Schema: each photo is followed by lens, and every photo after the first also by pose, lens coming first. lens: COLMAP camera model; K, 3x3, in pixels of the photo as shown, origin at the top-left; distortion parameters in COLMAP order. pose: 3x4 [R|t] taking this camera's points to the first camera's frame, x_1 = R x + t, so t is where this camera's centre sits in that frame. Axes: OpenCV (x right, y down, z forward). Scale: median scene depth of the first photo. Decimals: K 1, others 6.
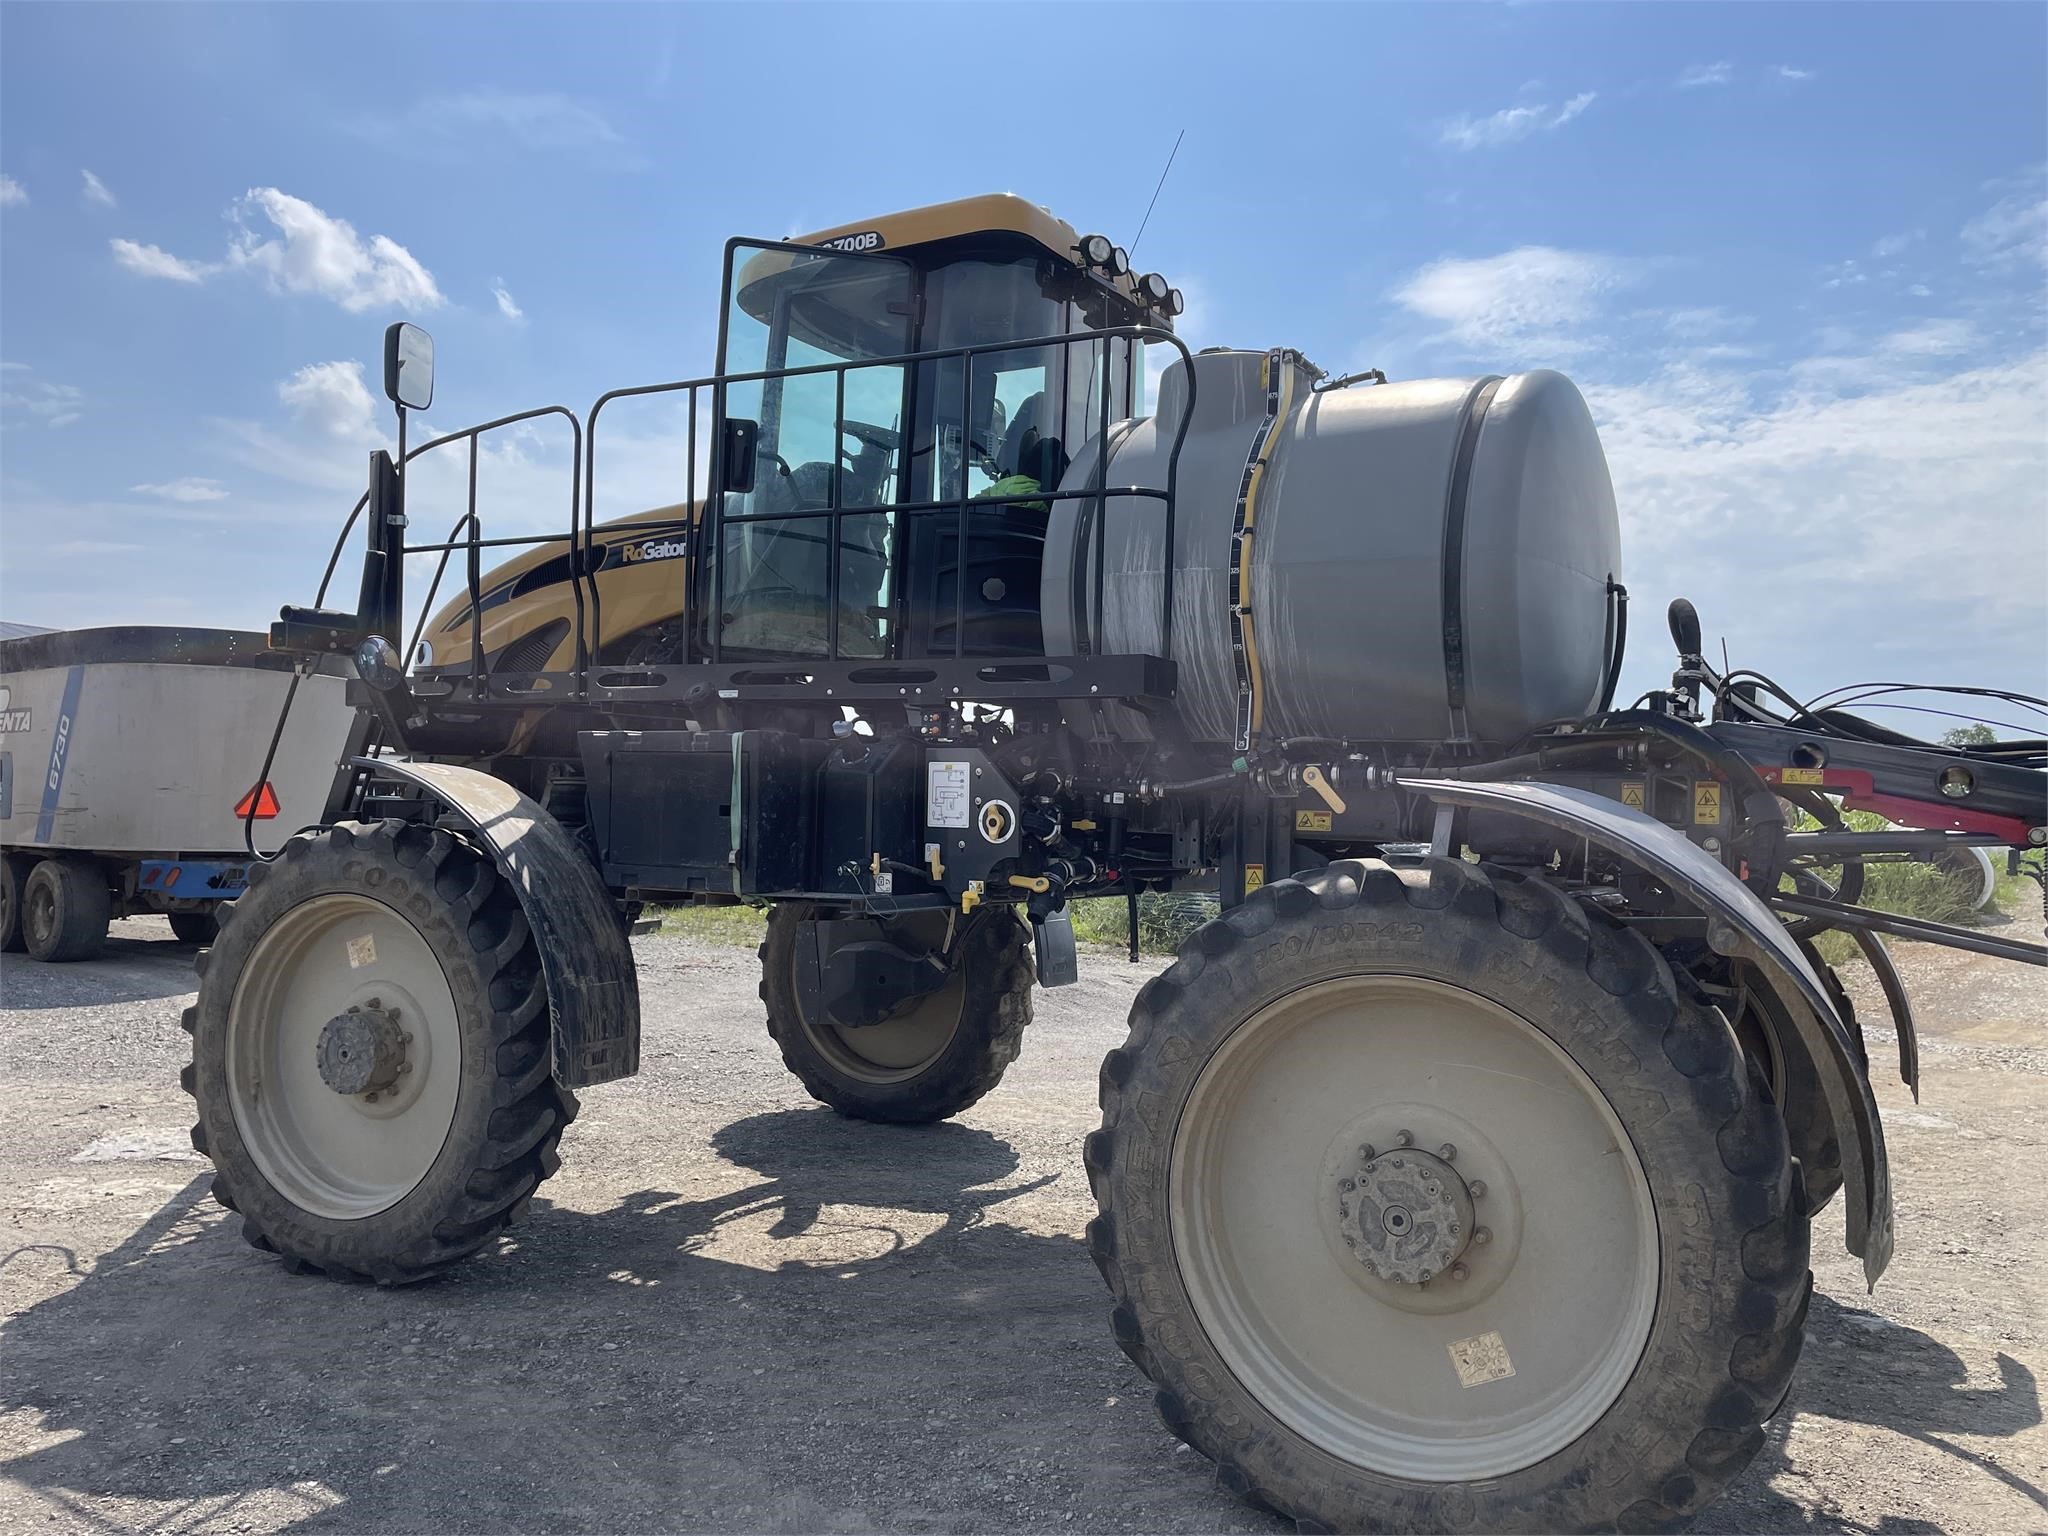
lens RADIAL K [[1583.8, 0, 1025.1], [0, 1583.8, 759.5], [0, 0, 1]] dist [0.090851, -0.200773]
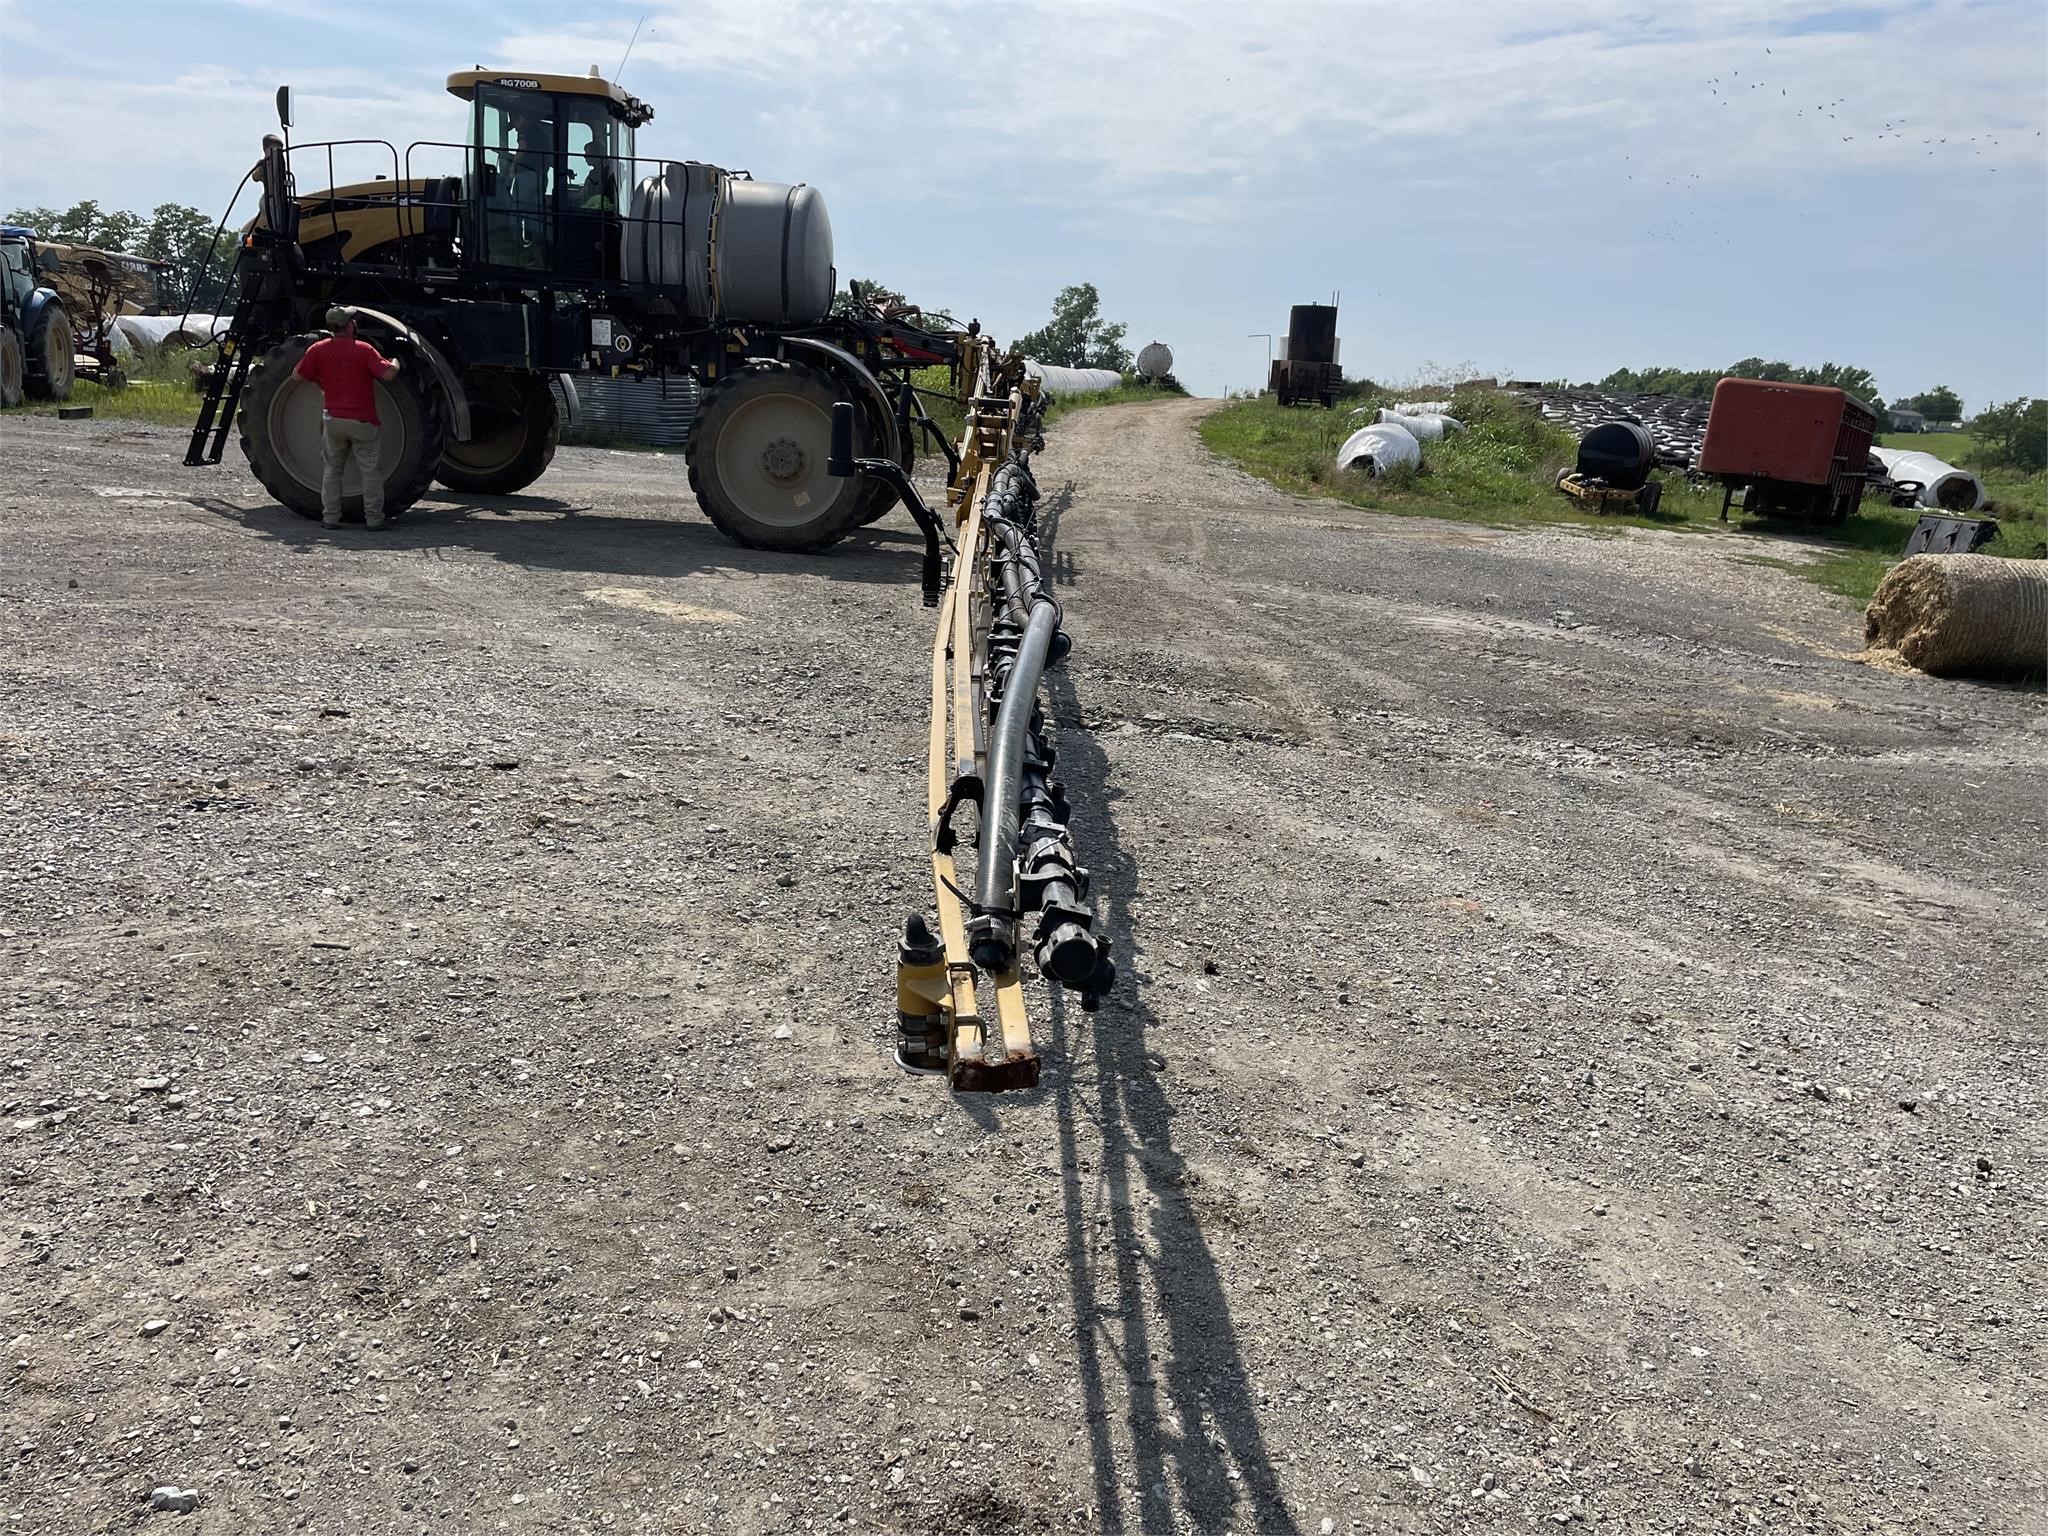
lens RADIAL K [[1549.4, 0, 1052.7], [0, 1549.4, 763.1], [0, 0, 1]] dist [0.087503, -0.113209]
pose [[0.871999, -0.092785, 0.480634, -0.470842], [-0.052318, 0.958582, 0.279970, -0.039845], [-0.486704, -0.269280, 0.831028, -1.155566]]
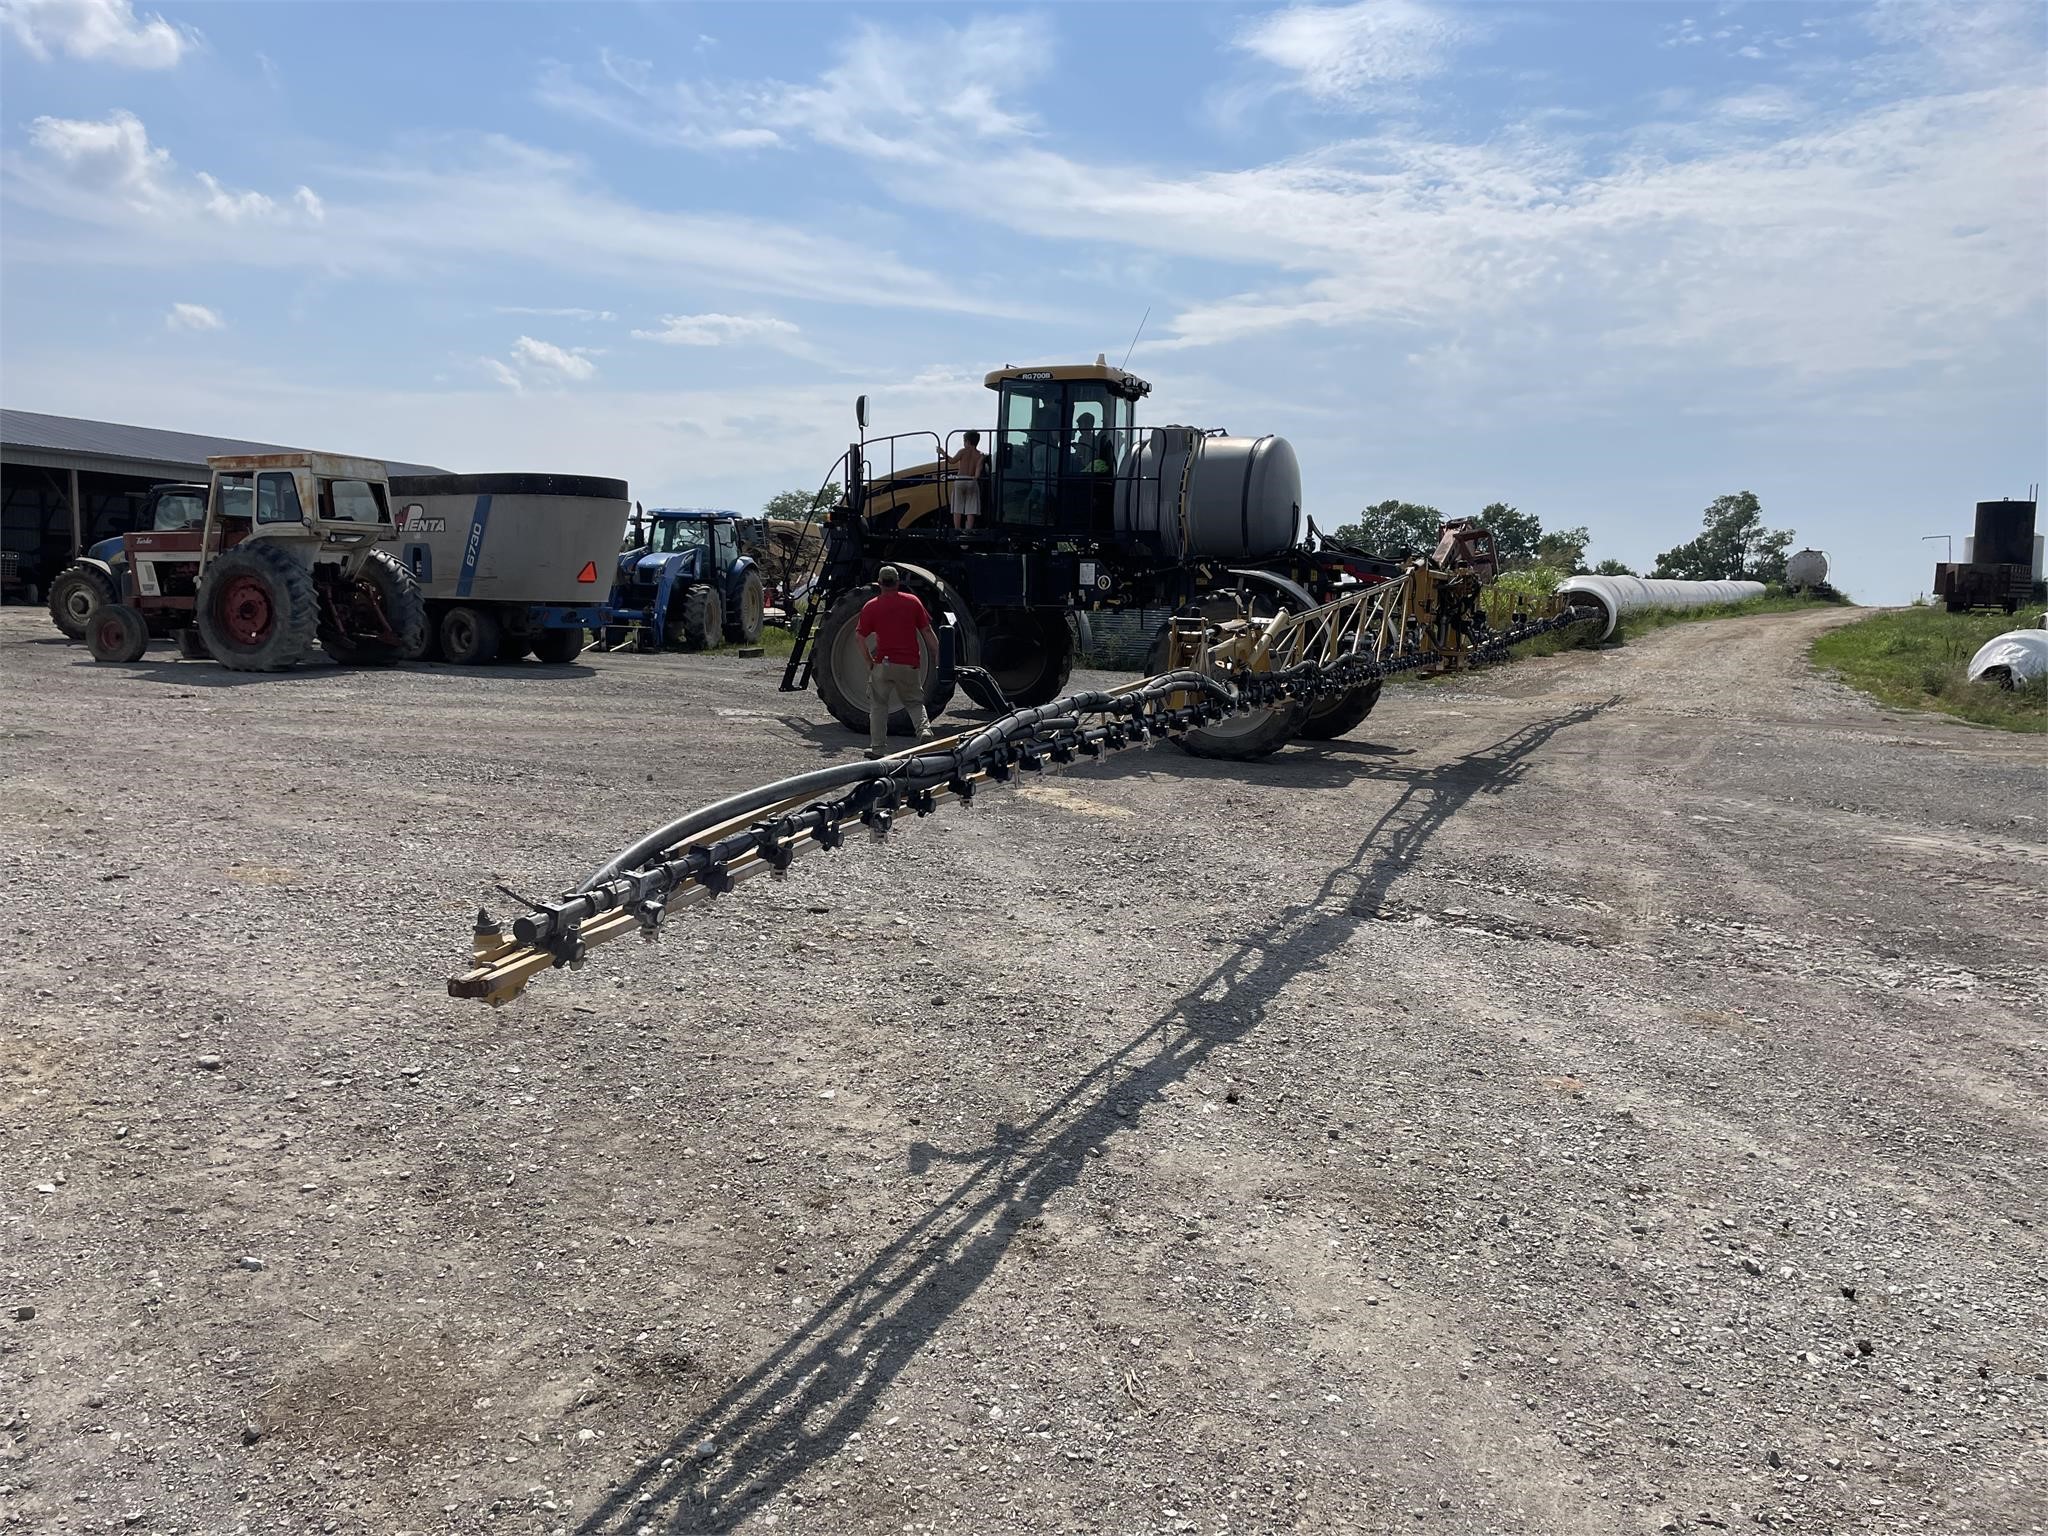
lens RADIAL K [[1551.7, 0, 1024.0], [0, 1551.7, 768.0], [0, 0, 1]] dist [0.098603, -0.134967]
pose [[0.995488, -0.016634, 0.093416, -0.302389], [0.001850, 0.987730, 0.156158, -0.050784], [-0.094867, -0.155280, 0.983305, -1.343371]]
